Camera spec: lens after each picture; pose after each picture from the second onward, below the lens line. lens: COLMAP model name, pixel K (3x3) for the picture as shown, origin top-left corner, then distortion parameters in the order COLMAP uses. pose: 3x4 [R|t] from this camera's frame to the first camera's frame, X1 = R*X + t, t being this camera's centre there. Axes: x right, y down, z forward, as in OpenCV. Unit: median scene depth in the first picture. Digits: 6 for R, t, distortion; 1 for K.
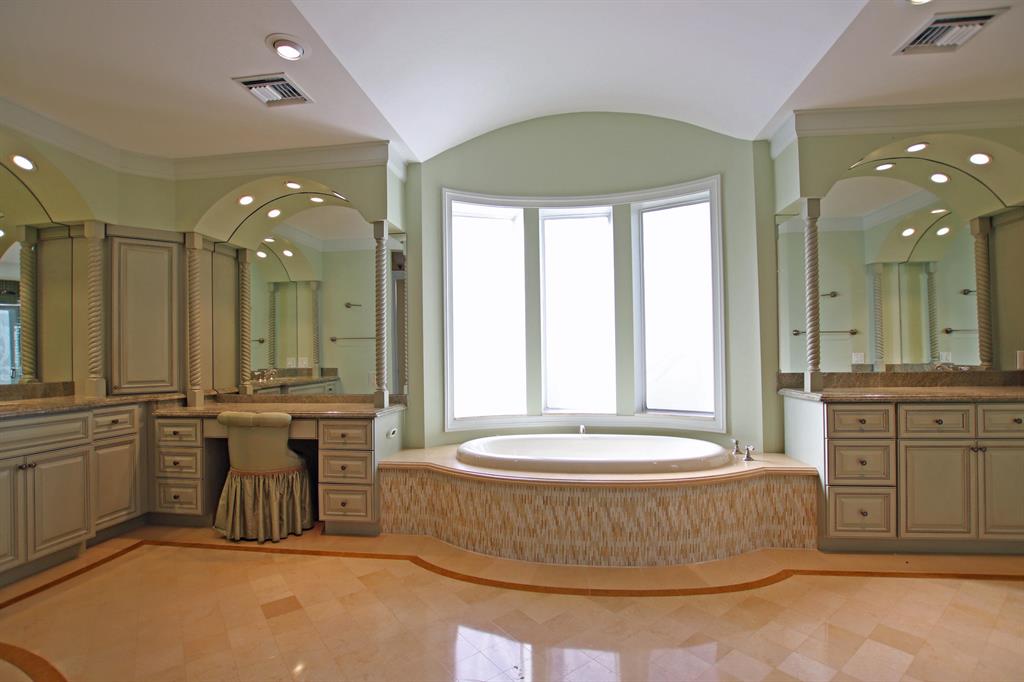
lens RADIAL K [[485.1, 0, 511.1], [0, 485.1, 353.6], [0, 0, 1]] dist [-0.025030, 0.002121]
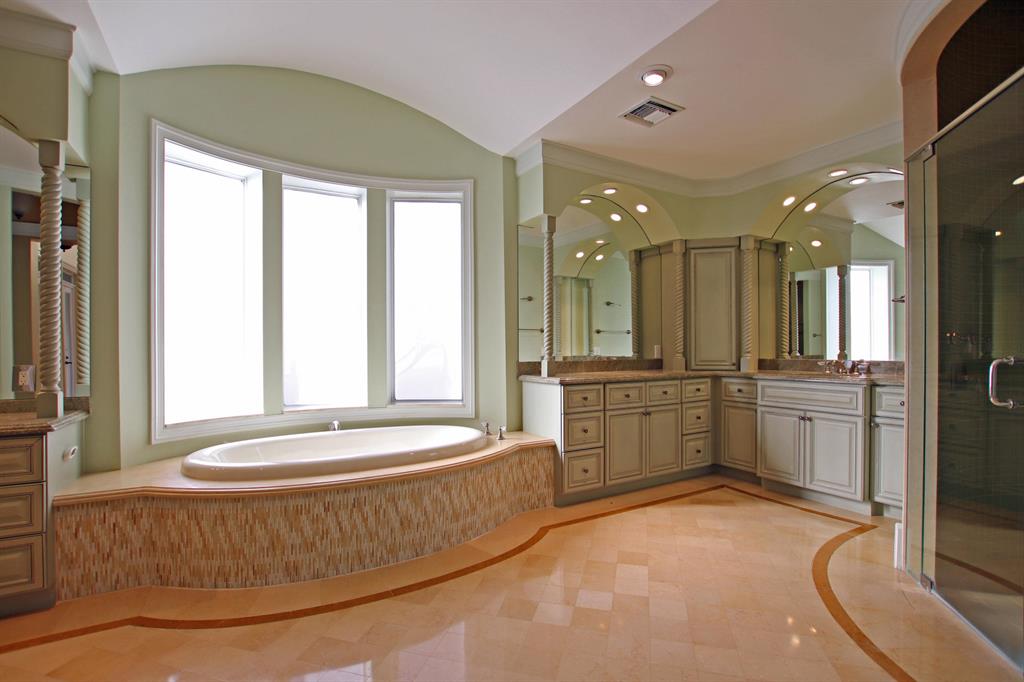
lens RADIAL K [[485.1, 0, 511.1], [0, 485.1, 353.6], [0, 0, 1]] dist [-0.025030, 0.002121]
pose [[0.790993, 0.003242, 0.611817, -0.177987], [-0.008573, 0.999947, 0.005785, 0.013962], [-0.611765, -0.009821, 0.790978, 0.088647]]
